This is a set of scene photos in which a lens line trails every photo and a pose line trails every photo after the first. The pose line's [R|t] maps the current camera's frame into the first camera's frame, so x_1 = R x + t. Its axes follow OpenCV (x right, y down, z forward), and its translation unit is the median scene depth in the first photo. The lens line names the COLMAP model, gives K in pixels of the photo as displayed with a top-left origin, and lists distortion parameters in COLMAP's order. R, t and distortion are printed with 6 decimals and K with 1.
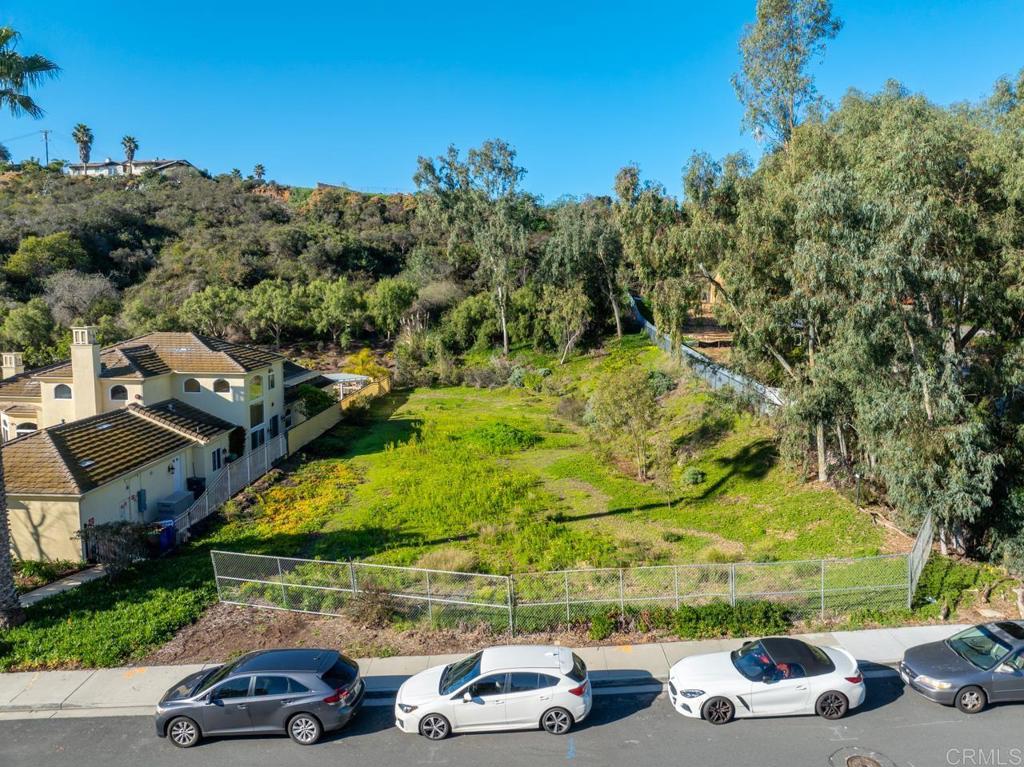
lens RADIAL K [[723.0, 0, 512.0], [0, 723.0, 383.5], [0, 0, 1]] dist [-0.036606, 0.011594]
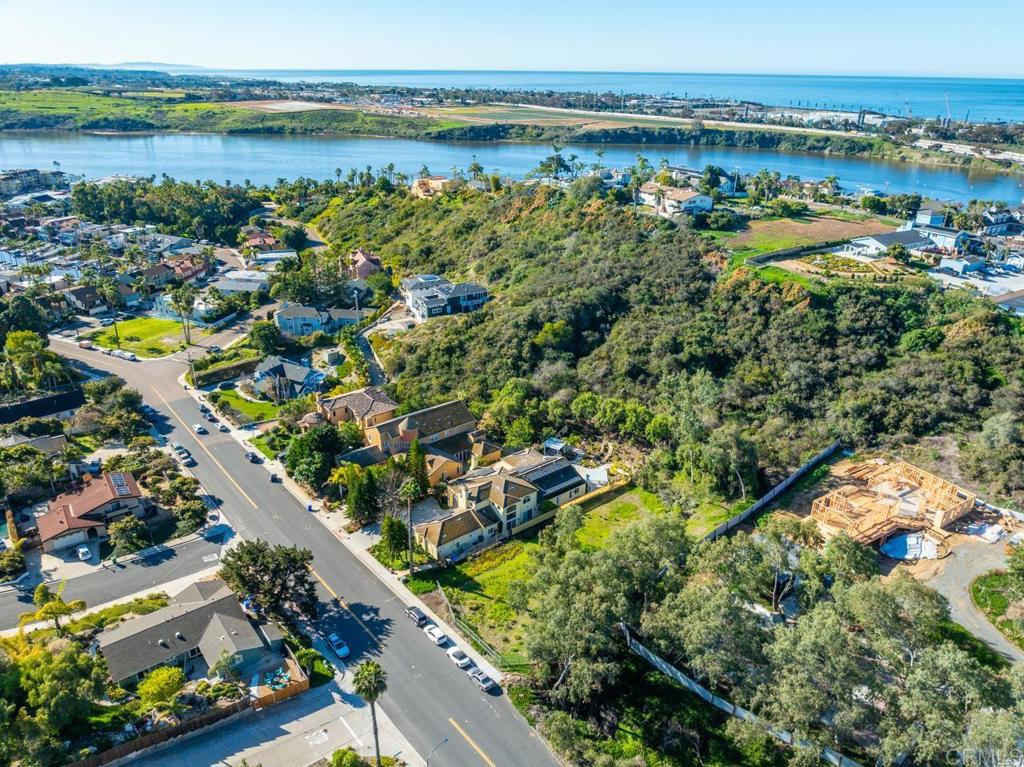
lens RADIAL K [[723.0, 0, 512.0], [0, 723.0, 383.5], [0, 0, 1]] dist [-0.036606, 0.011594]
pose [[0.632892, 0.307755, -0.710447, 1.781333], [-0.094130, 0.941384, 0.323939, -1.591211], [0.768497, -0.138144, 0.624763, -0.917286]]
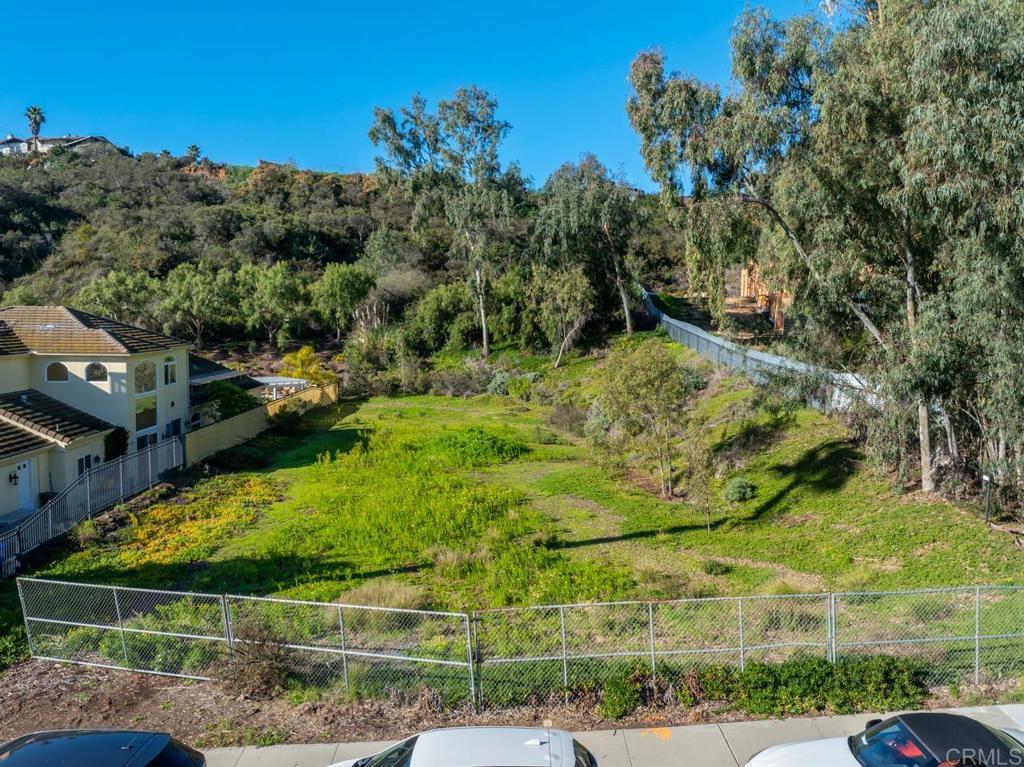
lens RADIAL K [[852.8, 0, 495.1], [0, 852.8, 395.1], [0, 0, 1]] dist [-0.044482, 0.012391]
pose [[0.999994, 0.000888, -0.003337, 0.009811], [-0.000972, 0.999686, -0.025033, 0.048310], [0.003314, 0.025036, 0.999681, 0.132137]]
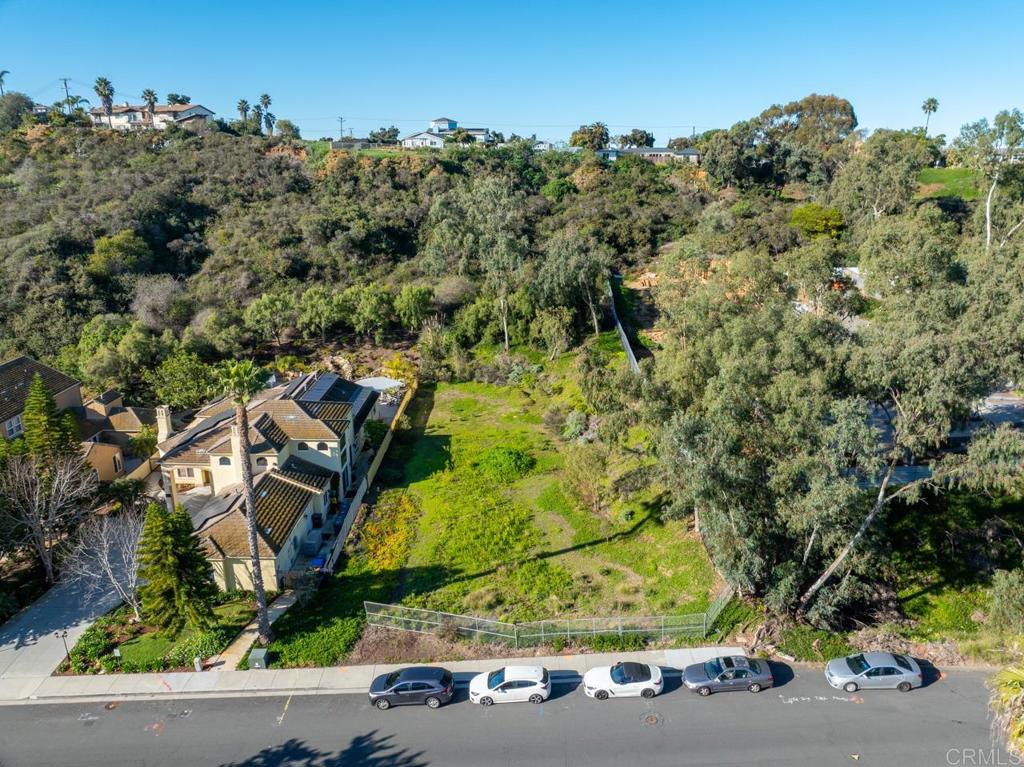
lens RADIAL K [[723.0, 0, 512.0], [0, 723.0, 383.5], [0, 0, 1]] dist [-0.036606, 0.011594]
pose [[0.999959, -0.008735, 0.002263, -0.006328], [0.008173, 0.983023, 0.183301, -0.403155], [-0.003825, -0.183276, 0.983054, -0.471941]]
